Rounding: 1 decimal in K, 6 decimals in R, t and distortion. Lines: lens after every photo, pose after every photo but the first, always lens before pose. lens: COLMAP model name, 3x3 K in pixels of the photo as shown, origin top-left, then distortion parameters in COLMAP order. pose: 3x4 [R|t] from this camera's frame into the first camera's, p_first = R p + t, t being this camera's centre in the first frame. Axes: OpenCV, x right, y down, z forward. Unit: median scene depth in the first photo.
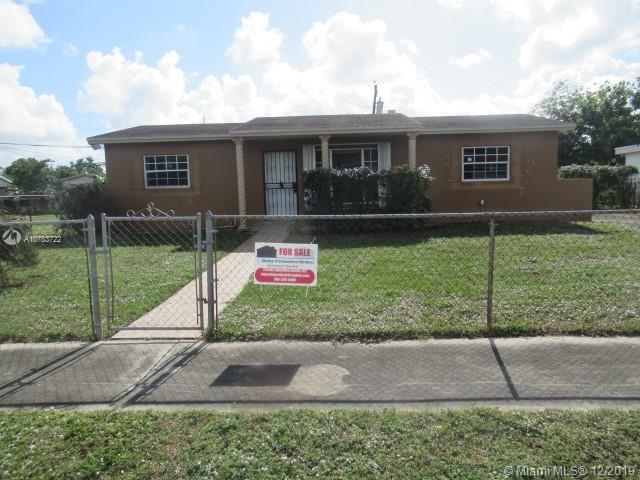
lens RADIAL K [[478.1, 0, 320.0], [0, 478.1, 240.0], [0, 0, 1]] dist [-0.006965, 0.003018]
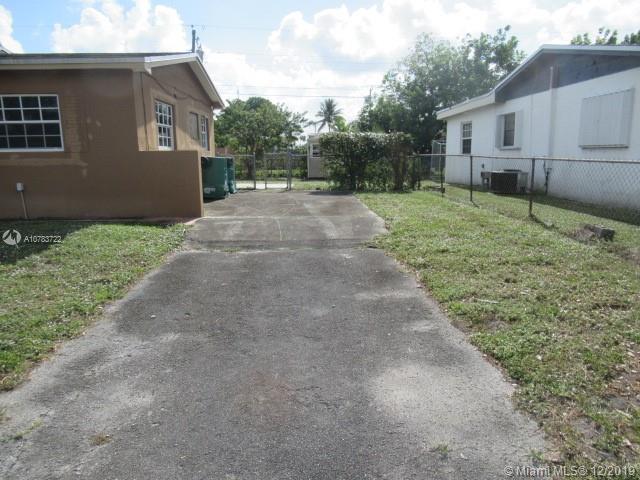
lens RADIAL K [[478.1, 0, 320.0], [0, 478.1, 240.0], [0, 0, 1]] dist [-0.006965, 0.003018]
pose [[0.997398, 0.002254, 0.072052, 1.660035], [-0.007230, 0.997598, 0.068884, -0.135737], [-0.071724, -0.069226, 0.995019, 0.867855]]
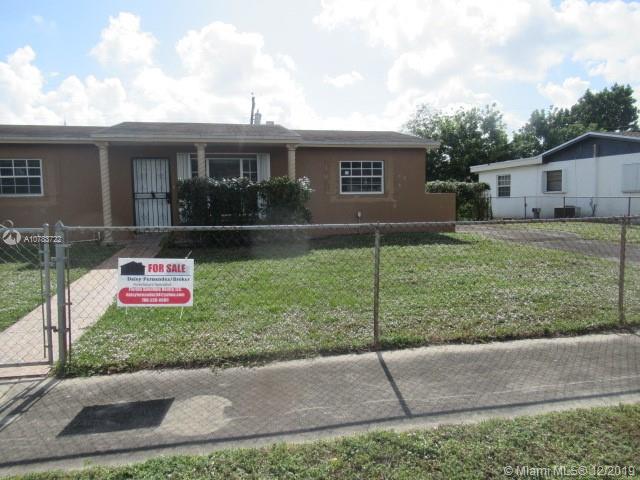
lens RADIAL K [[478.1, 0, 320.0], [0, 478.1, 240.0], [0, 0, 1]] dist [-0.006965, 0.003018]
pose [[0.968340, -0.008676, 0.249482, 0.001021], [0.015252, 0.999585, -0.024441, -0.000613], [-0.249167, 0.027472, 0.968071, 0.062769]]
